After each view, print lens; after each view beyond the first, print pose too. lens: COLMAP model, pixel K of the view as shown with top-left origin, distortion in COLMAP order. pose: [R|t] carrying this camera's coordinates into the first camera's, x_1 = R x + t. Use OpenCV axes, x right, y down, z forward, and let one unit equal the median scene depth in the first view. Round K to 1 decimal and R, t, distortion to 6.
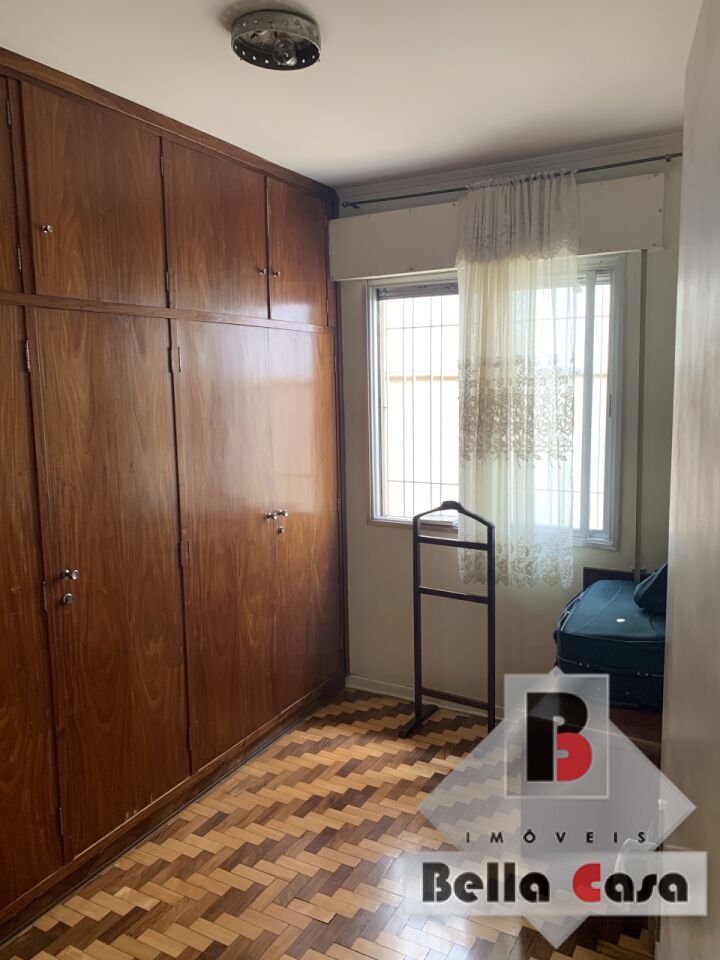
lens RADIAL K [[737.9, 0, 356.3], [0, 737.9, 479.4], [0, 0, 1]] dist [0.034666, -0.037185]
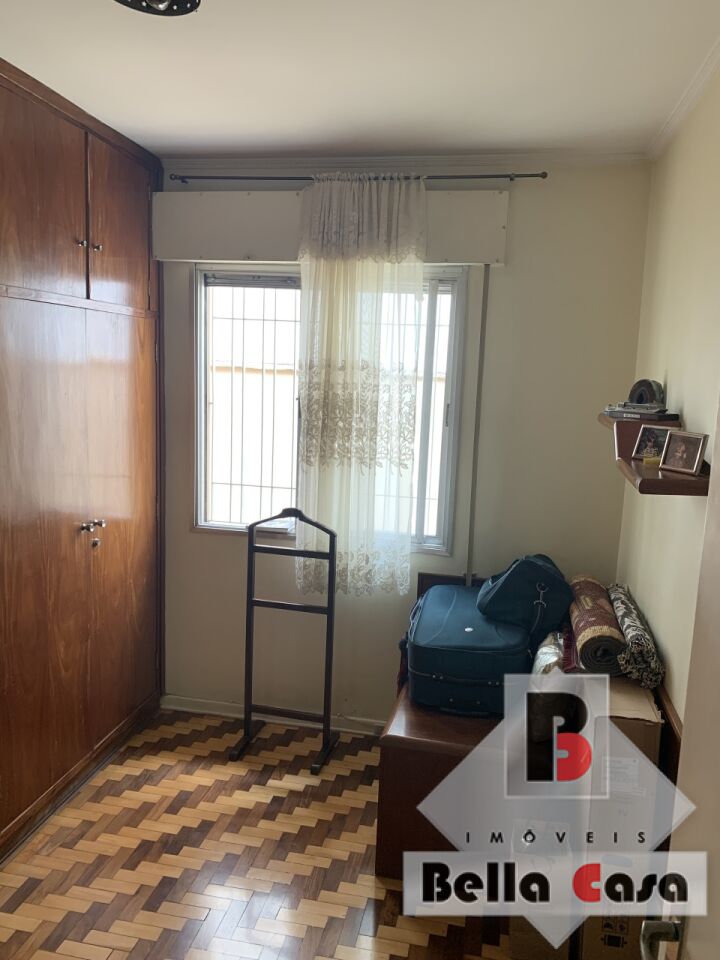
lens RADIAL K [[737.9, 0, 362.4], [0, 737.9, 480.8], [0, 0, 1]] dist [0.034666, -0.037185]
pose [[0.948025, 0.005196, 0.318153, -0.088107], [-0.013100, 0.999656, 0.022710, -0.029473], [-0.317926, -0.025698, 0.947767, 0.074190]]
